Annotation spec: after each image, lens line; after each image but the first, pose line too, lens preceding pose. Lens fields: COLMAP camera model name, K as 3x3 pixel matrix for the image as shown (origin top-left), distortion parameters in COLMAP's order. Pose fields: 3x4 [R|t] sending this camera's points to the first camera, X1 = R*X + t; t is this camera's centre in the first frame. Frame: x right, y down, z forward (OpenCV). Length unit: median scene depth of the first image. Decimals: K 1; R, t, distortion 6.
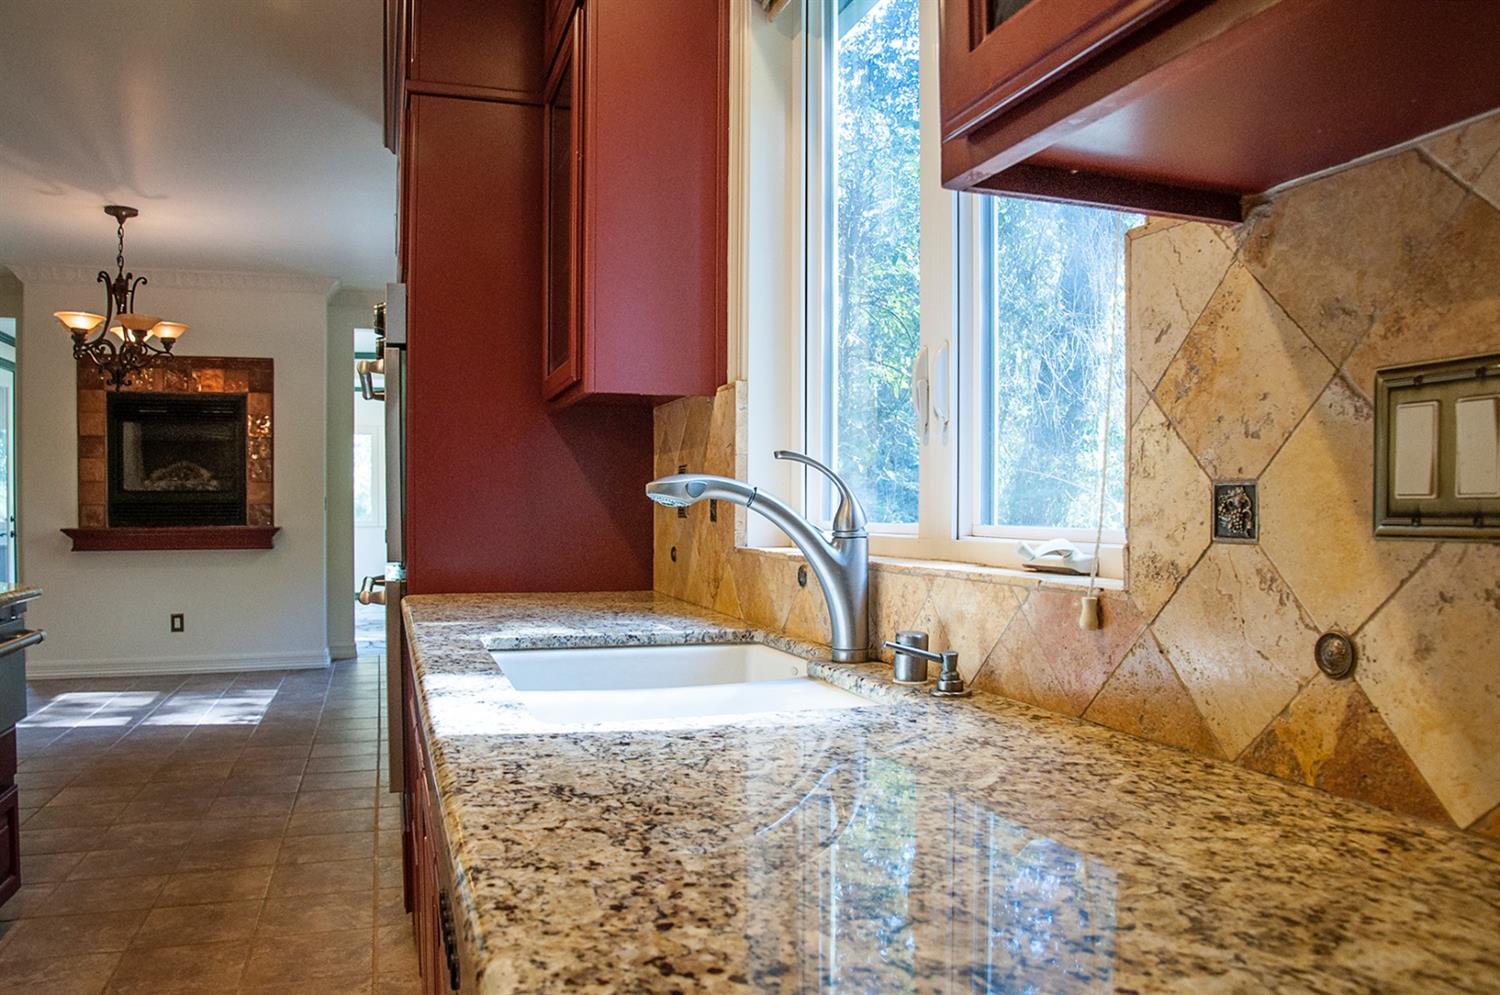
lens RADIAL K [[1081.0, 0, 754.0], [0, 1081.0, 511.4], [0, 0, 1]] dist [-0.131845, 0.065117]
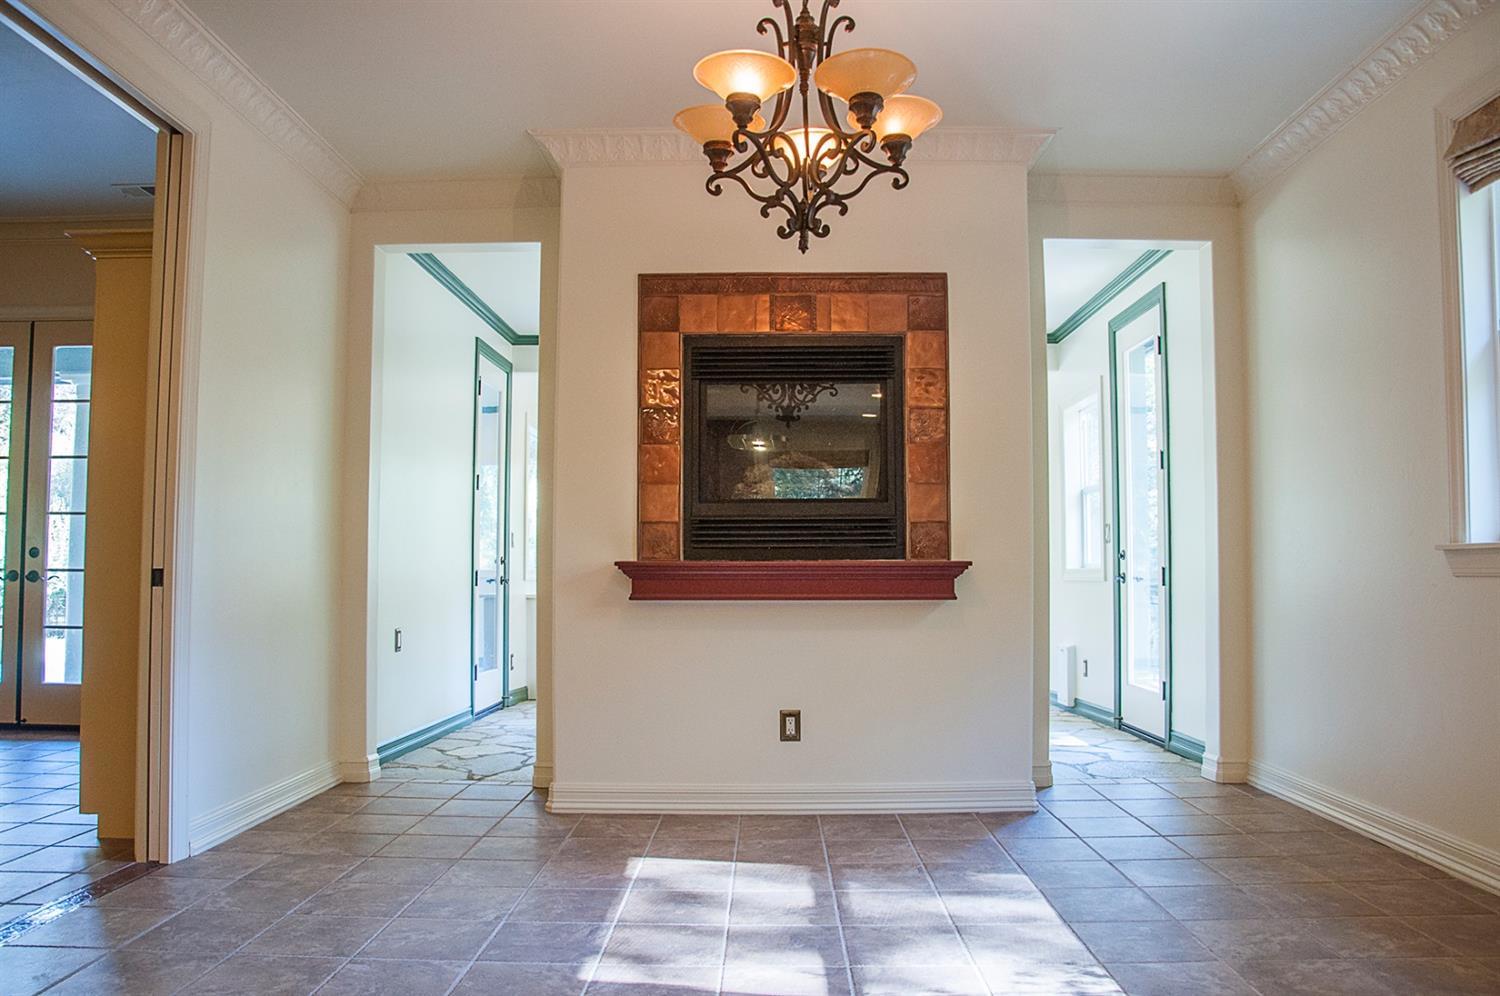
lens RADIAL K [[1081.0, 0, 750.1], [0, 1081.0, 496.6], [0, 0, 1]] dist [-0.131845, 0.065117]
pose [[0.935525, -0.020779, -0.352650, -0.358672], [-0.005129, 0.997364, -0.072373, 0.022735], [0.353224, 0.069515, 0.932952, 0.422331]]
